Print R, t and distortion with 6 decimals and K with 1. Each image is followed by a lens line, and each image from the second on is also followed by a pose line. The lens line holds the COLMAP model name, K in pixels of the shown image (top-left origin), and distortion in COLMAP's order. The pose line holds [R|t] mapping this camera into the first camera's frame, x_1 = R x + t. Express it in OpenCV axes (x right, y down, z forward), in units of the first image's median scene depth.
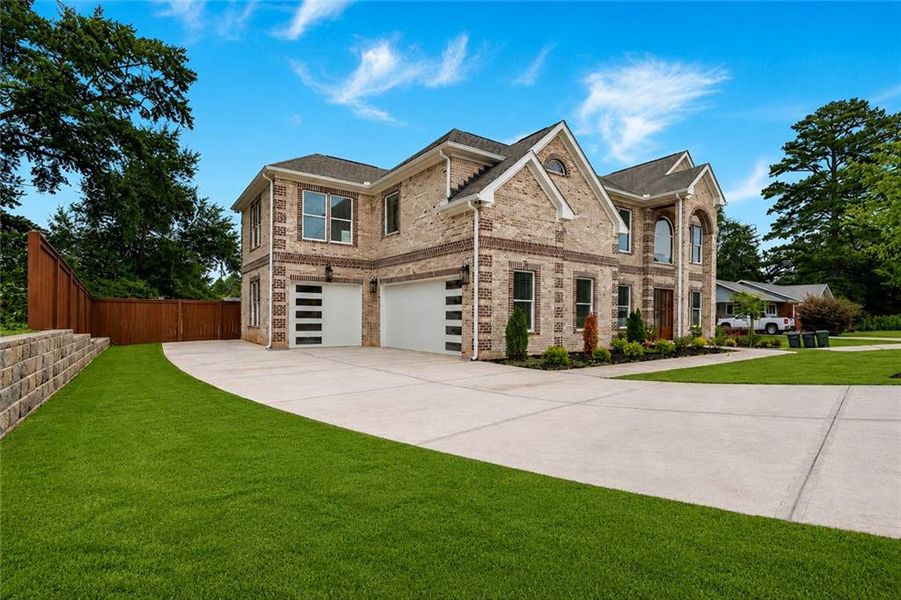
lens RADIAL K [[428.4, 0, 448.7], [0, 428.4, 306.7], [0, 0, 1]] dist [0.003484, -0.003277]
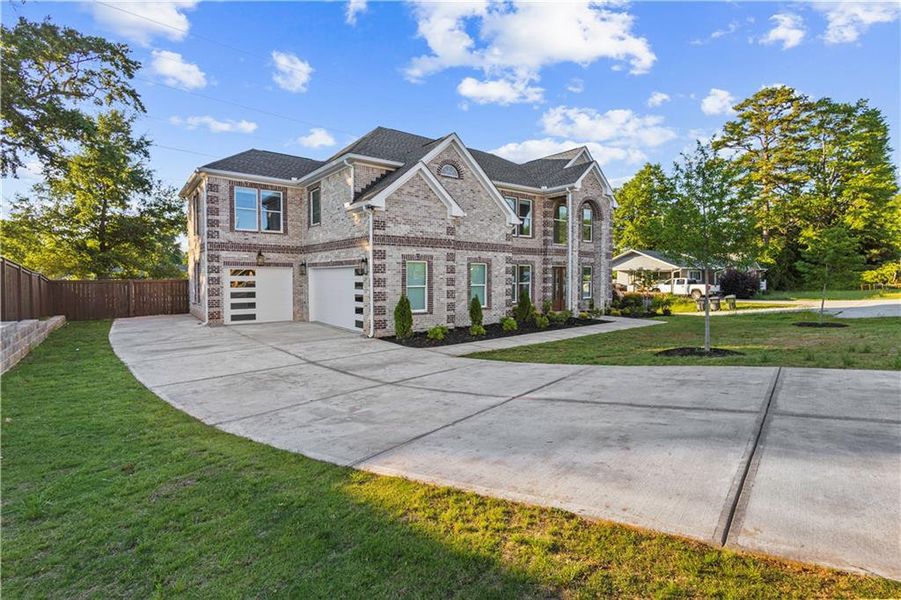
lens RADIAL K [[428.4, 0, 453.1], [0, 428.4, 274.8], [0, 0, 1]] dist [0.003484, -0.003277]
pose [[0.999103, -0.005361, 0.042001, 0.193886], [0.004286, 0.999662, 0.025645, -0.065040], [-0.042124, -0.025442, 0.998788, -0.172795]]
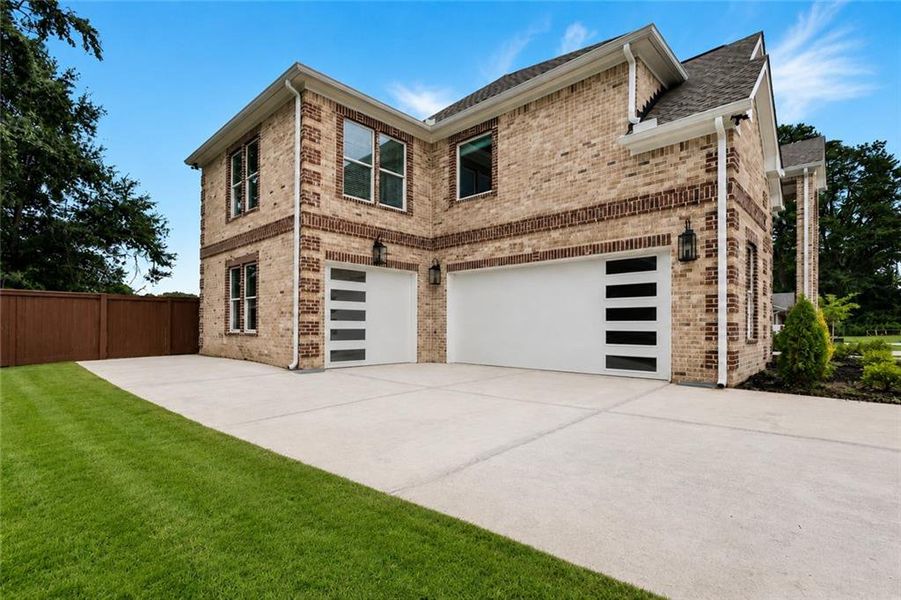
lens RADIAL K [[428.4, 0, 453.4], [0, 428.4, 318.4], [0, 0, 1]] dist [0.003484, -0.003277]
pose [[0.981779, -0.000324, 0.190024, -0.306423], [-0.001555, 0.999951, 0.009743, 0.017558], [-0.190018, -0.009861, 0.981731, 0.351930]]
